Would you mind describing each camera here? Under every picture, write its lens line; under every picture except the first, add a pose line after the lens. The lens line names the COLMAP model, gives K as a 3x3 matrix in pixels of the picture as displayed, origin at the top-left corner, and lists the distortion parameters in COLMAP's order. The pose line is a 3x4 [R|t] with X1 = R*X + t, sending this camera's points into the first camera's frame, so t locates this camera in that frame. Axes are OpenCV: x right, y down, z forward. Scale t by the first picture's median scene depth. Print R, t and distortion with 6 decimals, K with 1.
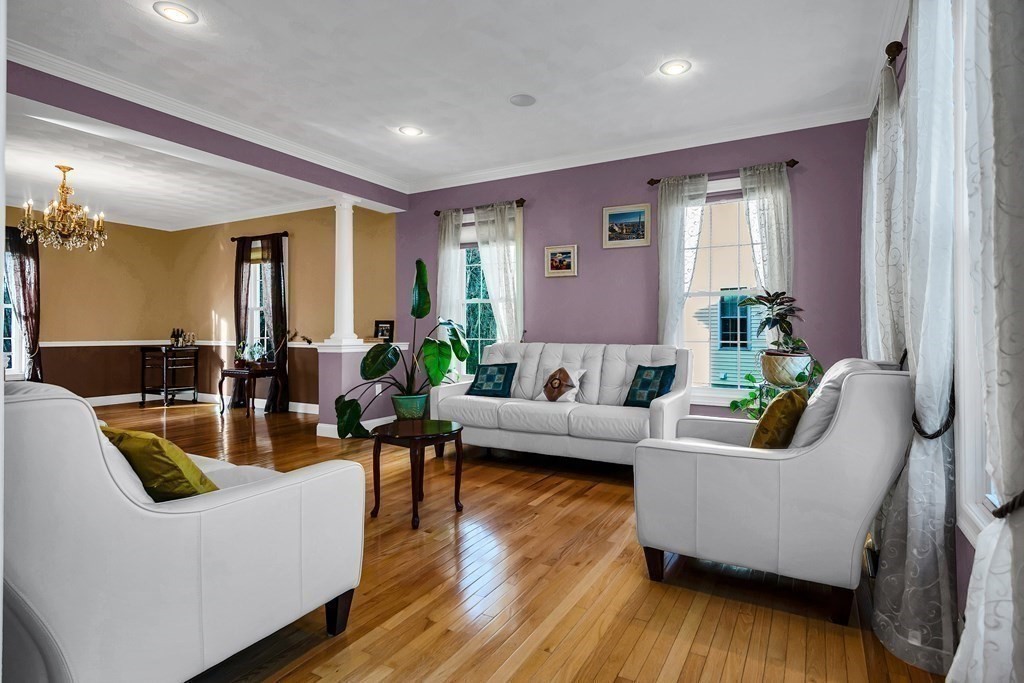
lens RADIAL K [[531.9, 0, 493.7], [0, 531.9, 336.0], [0, 0, 1]] dist [-0.002109, -0.000412]
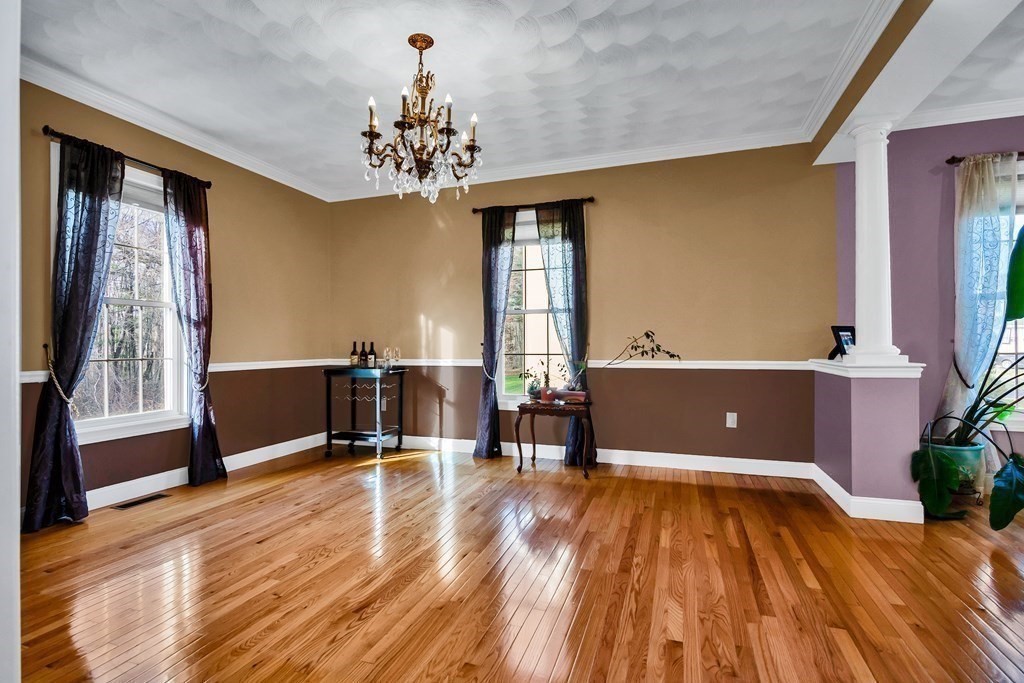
lens RADIAL K [[531.9, 0, 493.7], [0, 531.9, 336.0], [0, 0, 1]] dist [-0.002109, -0.000412]
pose [[0.990776, -0.005472, 0.135400, -0.584634], [0.008989, 0.999638, -0.025375, -0.002486], [-0.135212, 0.026358, 0.990466, 0.336922]]
